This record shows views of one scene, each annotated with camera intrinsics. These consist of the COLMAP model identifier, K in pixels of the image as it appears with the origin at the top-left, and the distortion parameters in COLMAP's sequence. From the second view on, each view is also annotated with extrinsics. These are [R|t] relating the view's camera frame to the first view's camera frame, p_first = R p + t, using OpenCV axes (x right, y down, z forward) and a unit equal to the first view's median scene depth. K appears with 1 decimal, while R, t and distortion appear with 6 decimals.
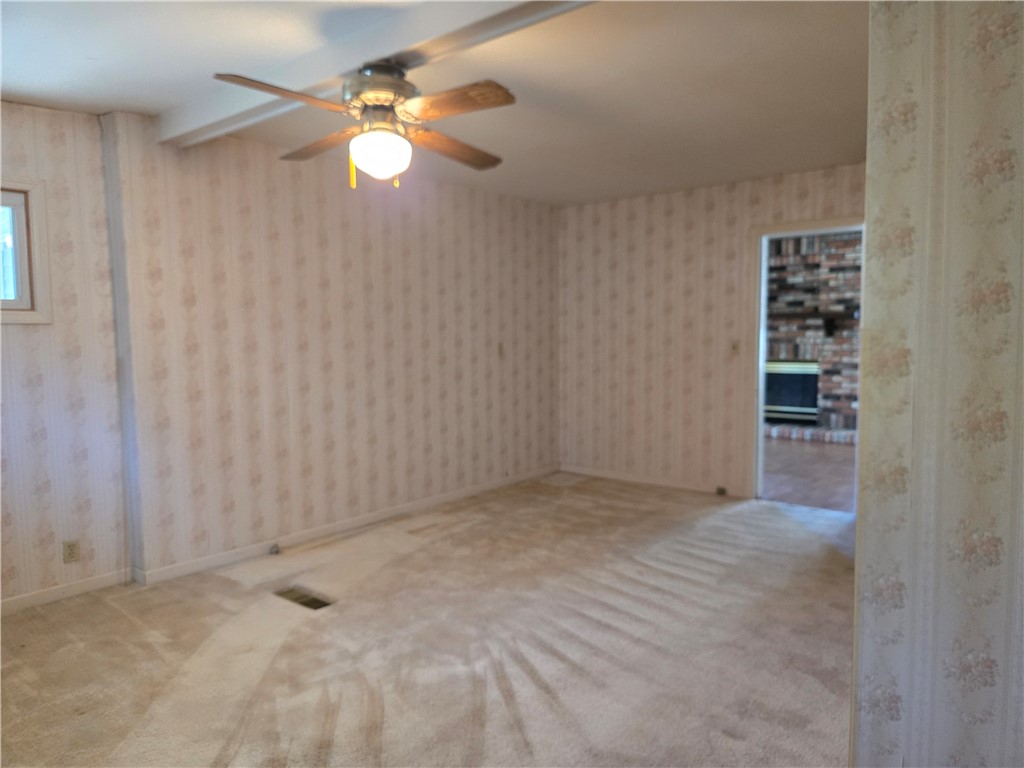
lens RADIAL K [[685.3, 0, 506.9], [0, 685.3, 378.2], [0, 0, 1]] dist [0.057907, -0.097077]
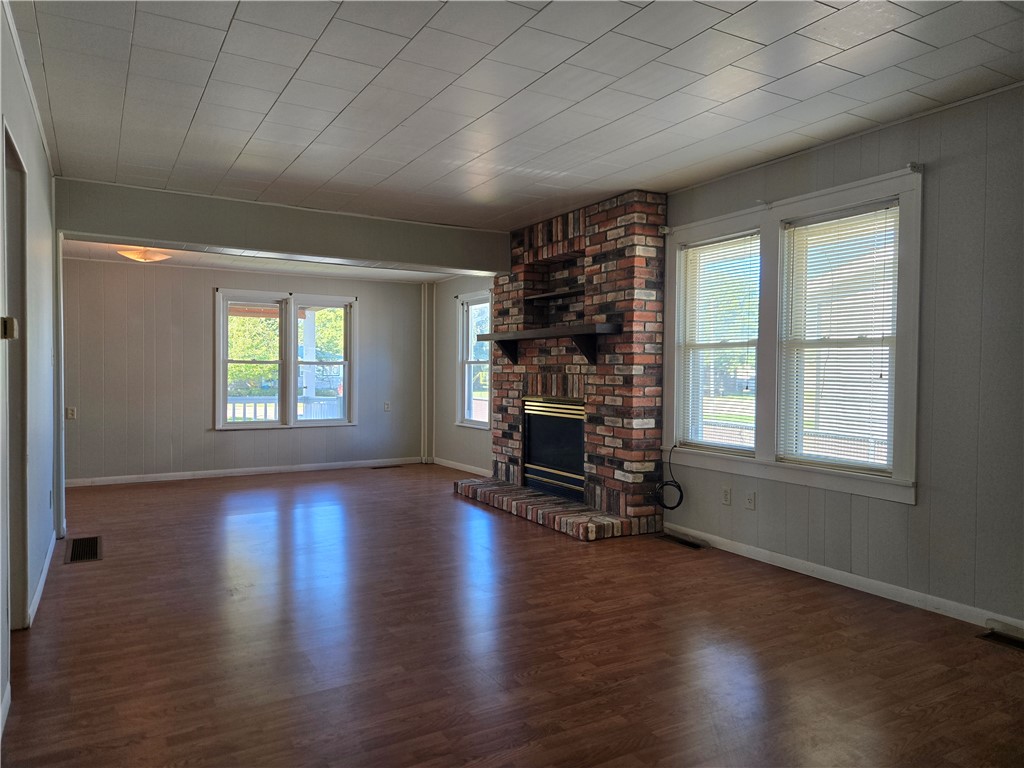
lens RADIAL K [[685.3, 0, 506.9], [0, 685.3, 378.2], [0, 0, 1]] dist [0.057907, -0.097077]
pose [[0.943969, 0.023031, -0.329231, 0.597569], [-0.041425, 0.997941, -0.048962, -0.012356], [0.327425, 0.059857, 0.942979, 0.377379]]
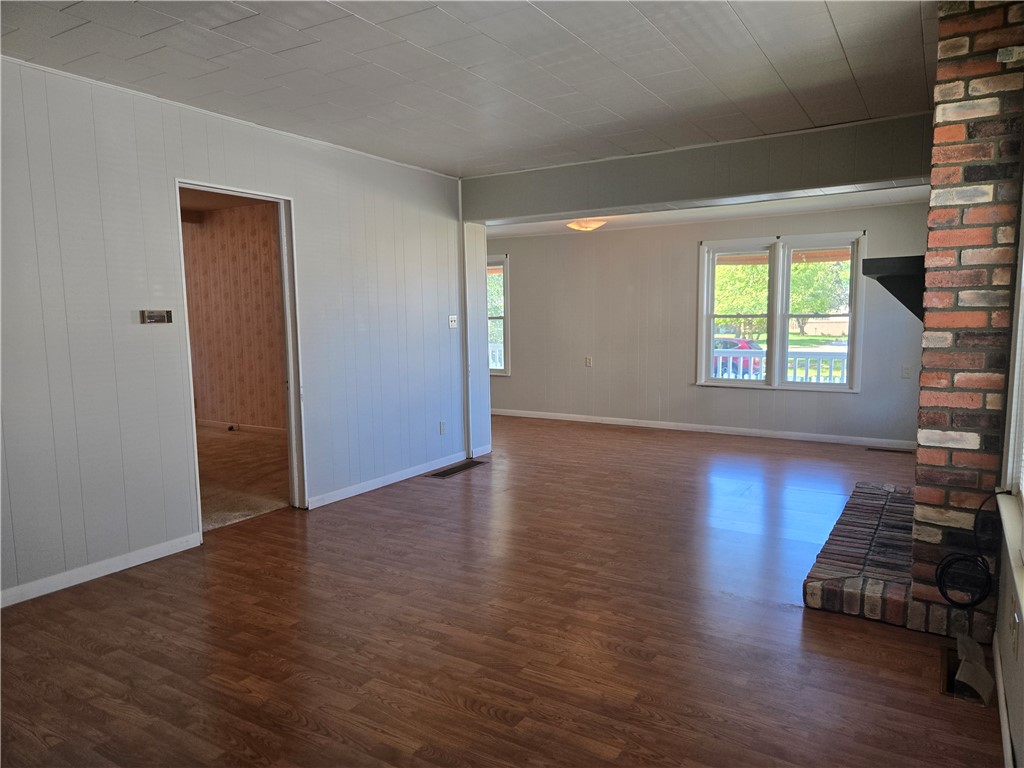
lens RADIAL K [[692.6, 0, 517.4], [0, 692.6, 386.6], [0, 0, 1]] dist [0.068588, -0.066420]
pose [[0.160837, 0.115379, -0.980214, 0.799551], [-0.061548, 0.992383, 0.106712, -0.053820], [0.985060, 0.043167, 0.166713, 0.720283]]
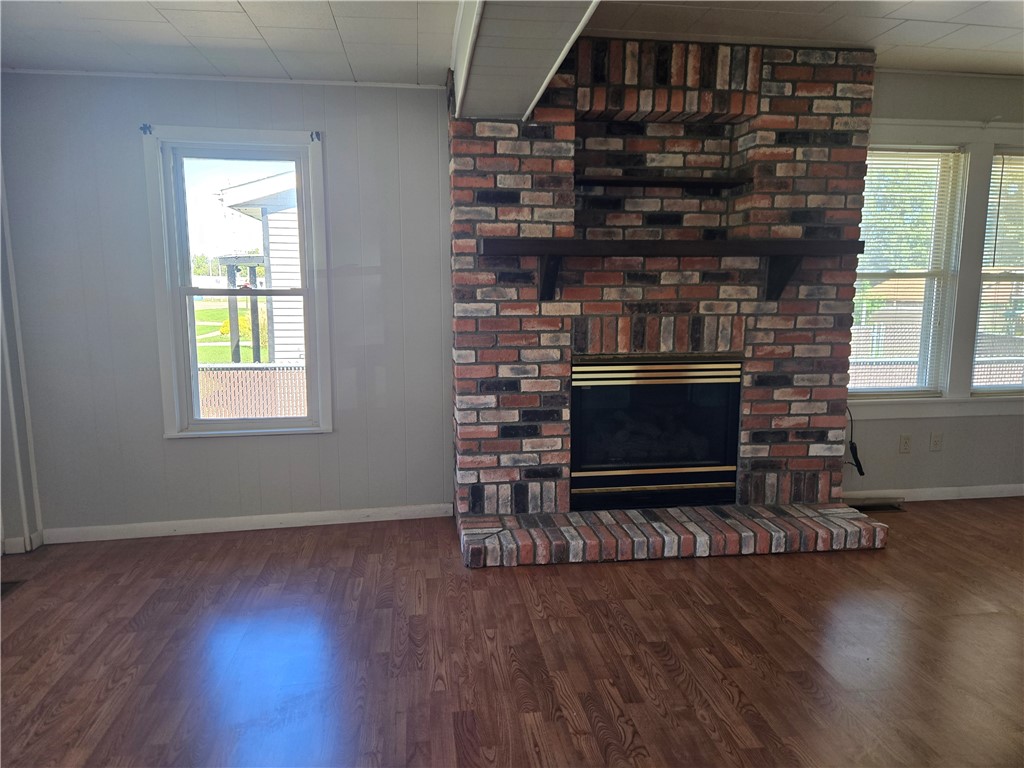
lens RADIAL K [[692.6, 0, 517.4], [0, 692.6, 386.6], [0, 0, 1]] dist [0.068588, -0.066420]
pose [[0.652616, -0.096960, 0.751459, 0.032548], [0.043535, 0.994938, 0.090567, -0.051697], [-0.756437, -0.026391, 0.653534, 0.830254]]
